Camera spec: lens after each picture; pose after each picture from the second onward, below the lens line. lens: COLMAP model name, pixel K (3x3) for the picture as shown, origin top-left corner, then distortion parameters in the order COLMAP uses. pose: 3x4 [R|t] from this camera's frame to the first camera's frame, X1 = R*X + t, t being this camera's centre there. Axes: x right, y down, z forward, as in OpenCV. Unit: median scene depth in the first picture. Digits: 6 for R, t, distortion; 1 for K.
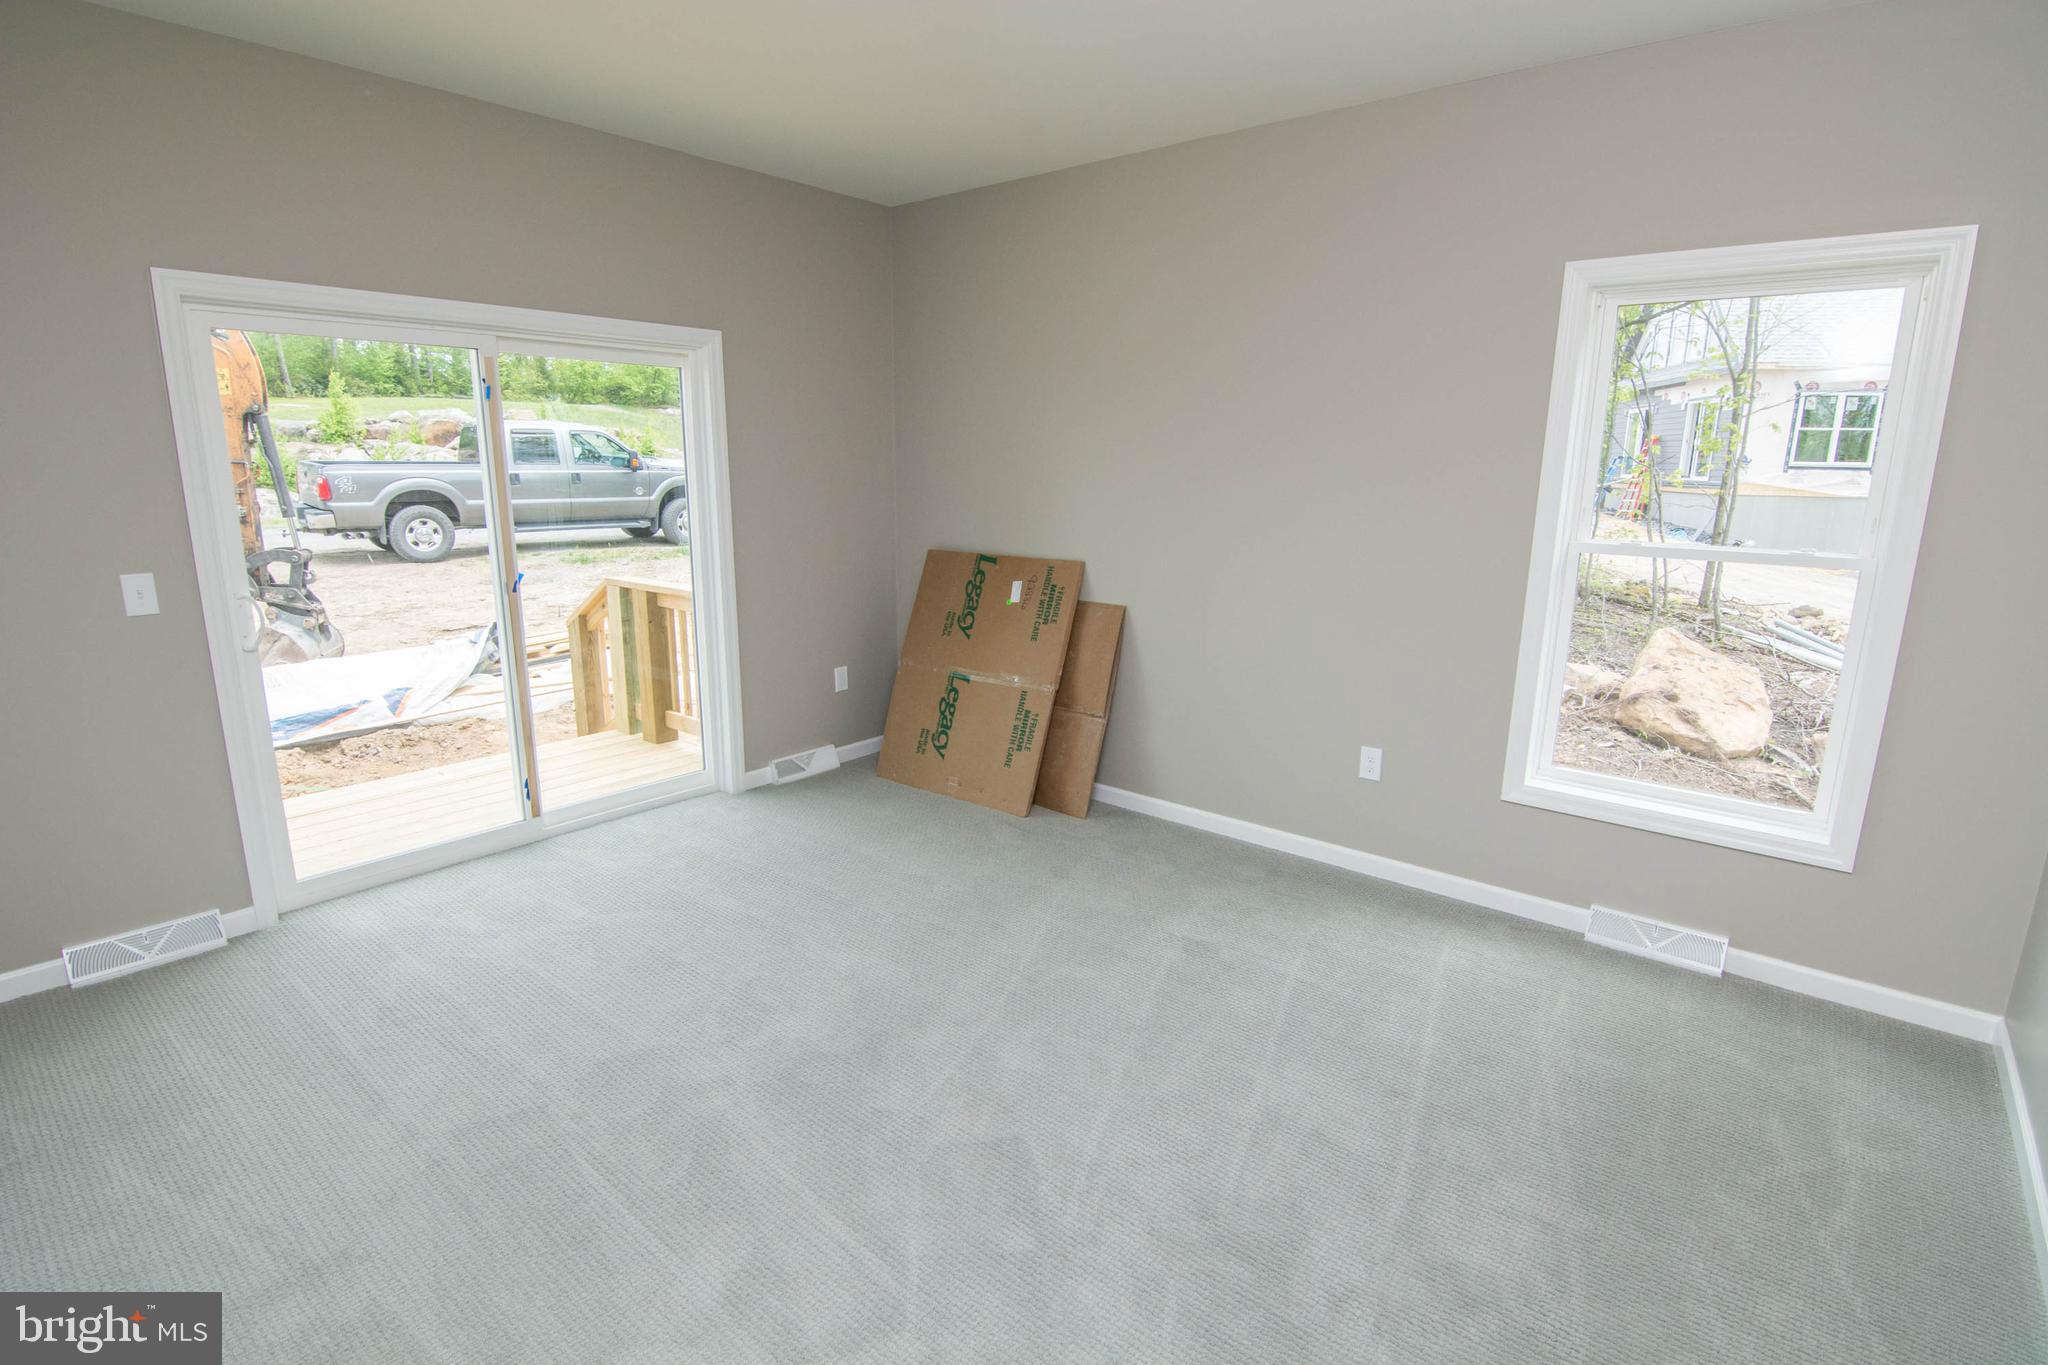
lens RADIAL K [[995.4, 0, 1024.0], [0, 995.4, 682.5], [0, 0, 1]] dist [-0.007080, -0.011625]
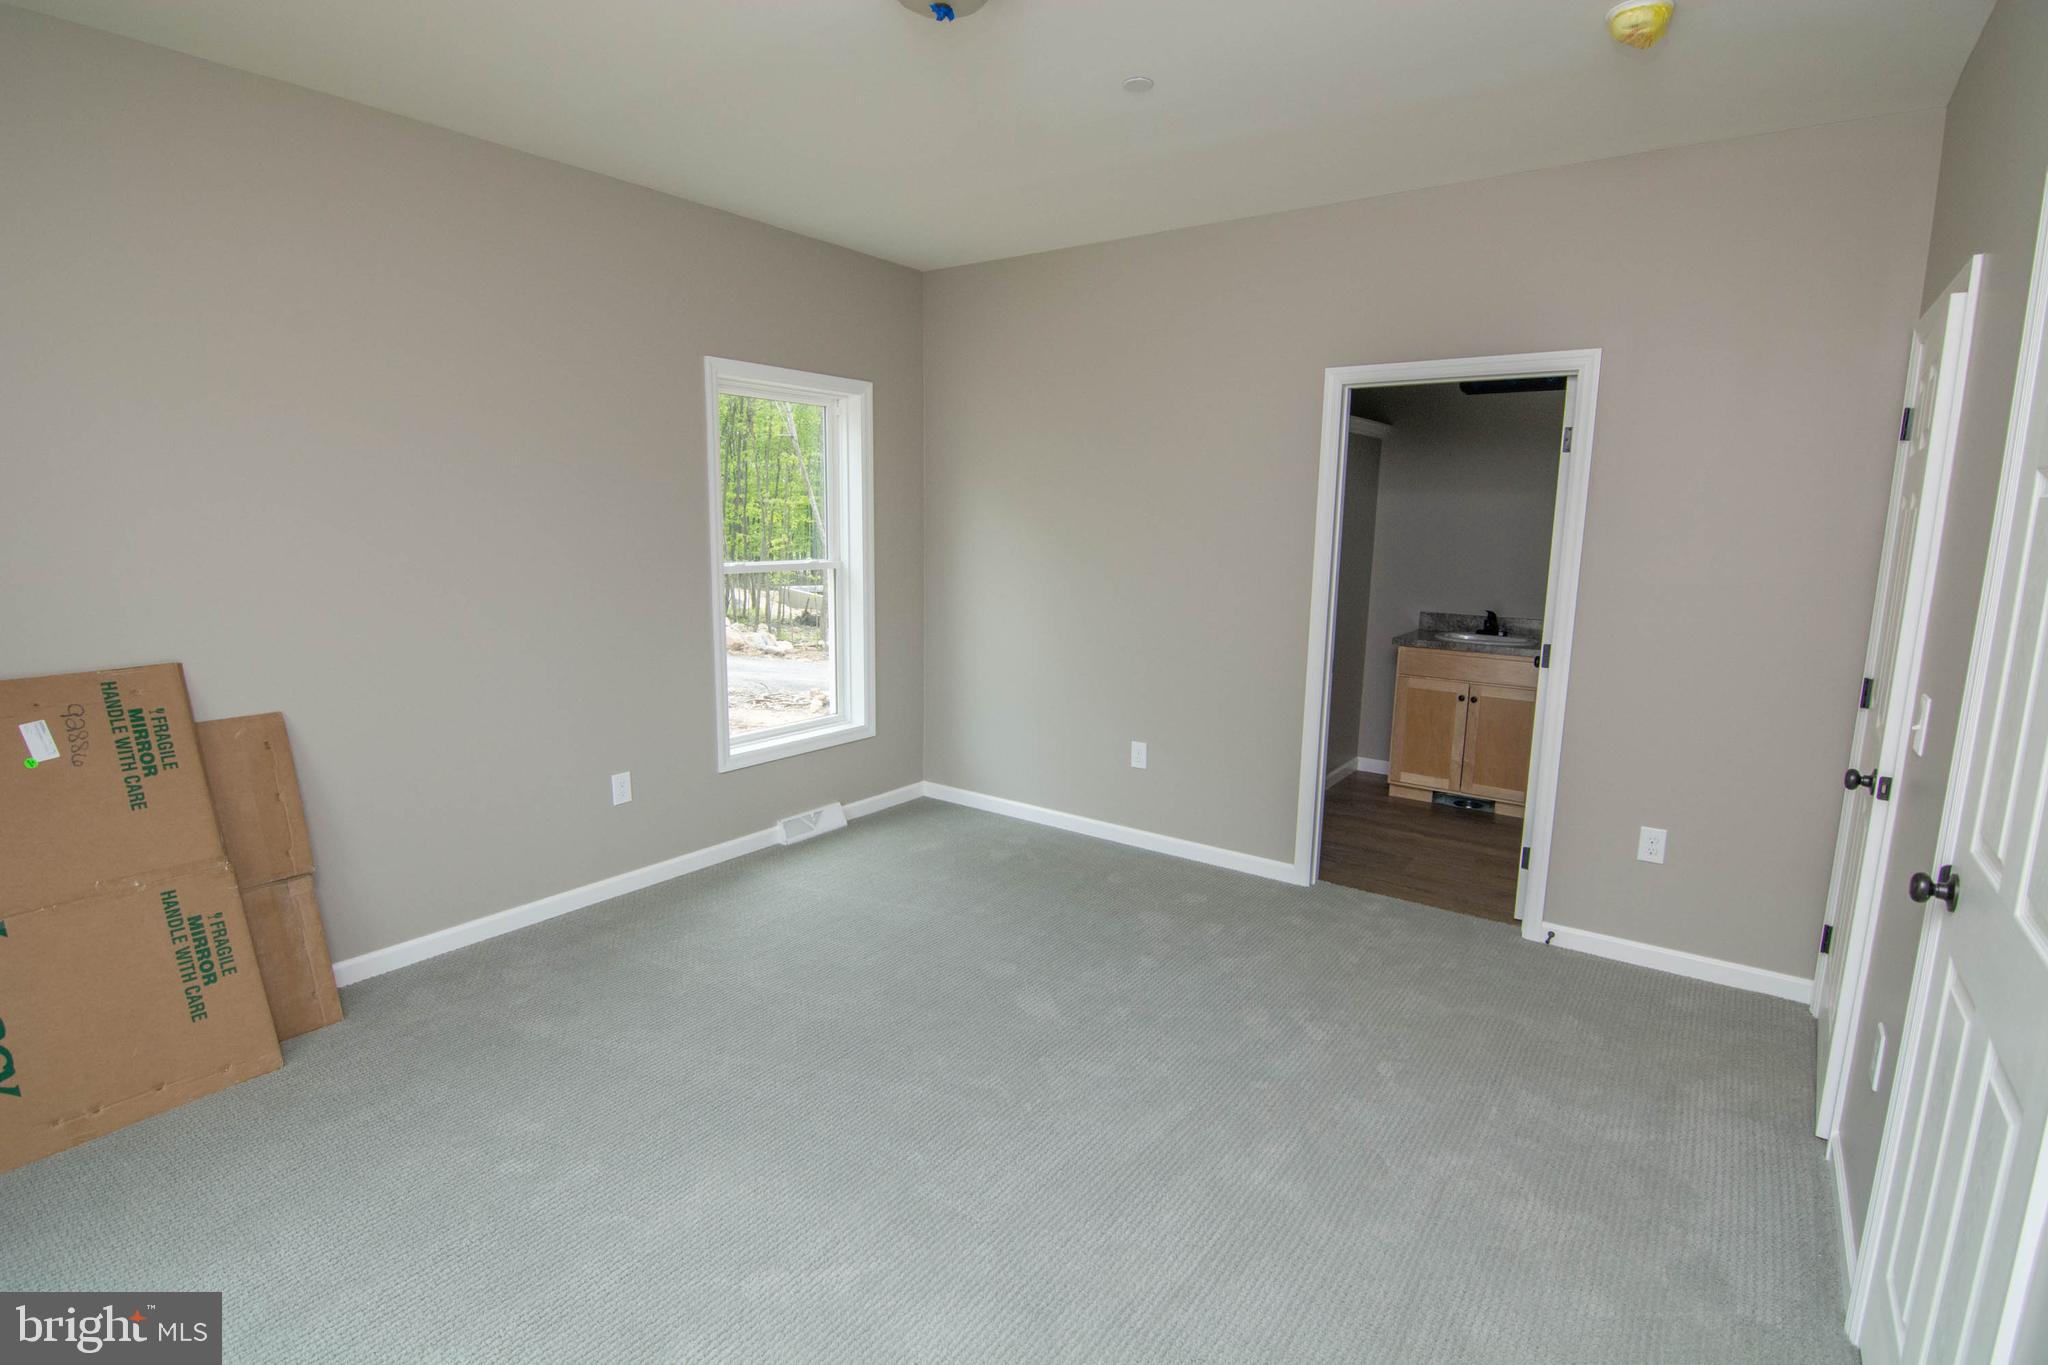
lens RADIAL K [[995.4, 0, 1024.0], [0, 995.4, 682.5], [0, 0, 1]] dist [-0.007080, -0.011625]
pose [[-0.082338, -0.176372, 0.980874, -0.605982], [0.201568, 0.960928, 0.189705, -0.121577], [-0.976008, 0.213332, -0.043570, 0.517020]]
